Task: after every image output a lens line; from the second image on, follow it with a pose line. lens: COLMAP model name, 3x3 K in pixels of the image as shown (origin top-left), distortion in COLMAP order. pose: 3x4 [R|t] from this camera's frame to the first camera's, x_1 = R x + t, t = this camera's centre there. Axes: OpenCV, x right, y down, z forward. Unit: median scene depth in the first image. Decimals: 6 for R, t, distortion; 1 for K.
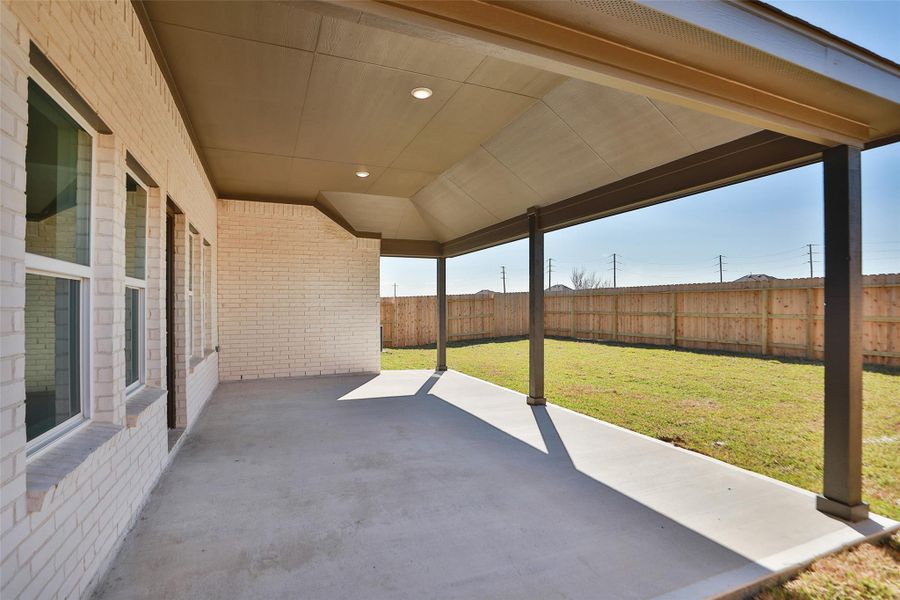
lens RADIAL K [[426.1, 0, 450.0], [0, 426.1, 300.0], [0, 0, 1]] dist [0.000973, 0.000395]
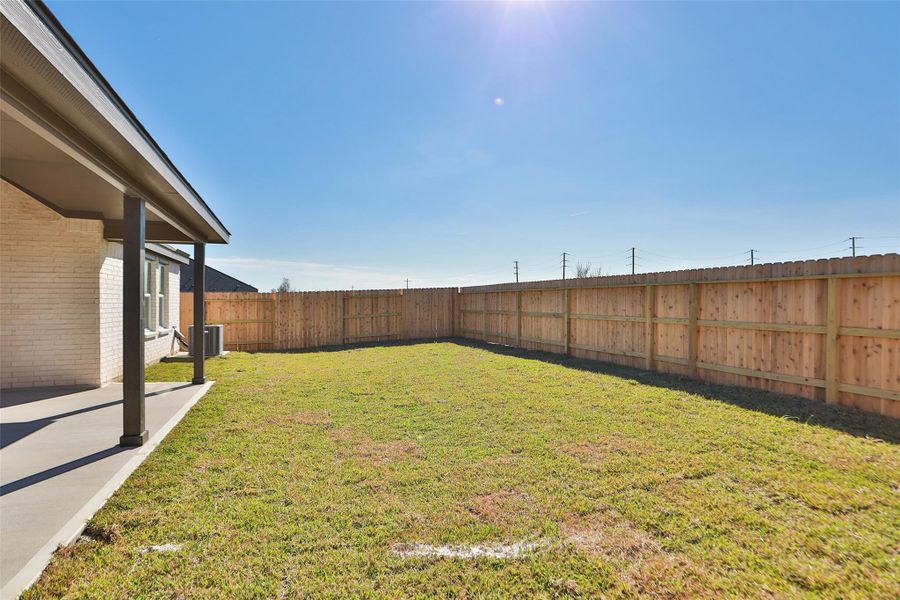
lens RADIAL K [[437.9, 0, 448.6], [0, 437.9, 301.6], [0, 0, 1]] dist [-0.002165, 0.000063]
pose [[0.996378, 0.006824, -0.084759, 0.398161], [-0.005847, 0.999914, 0.011766, -0.001910], [0.084832, -0.011228, 0.996332, 0.167012]]
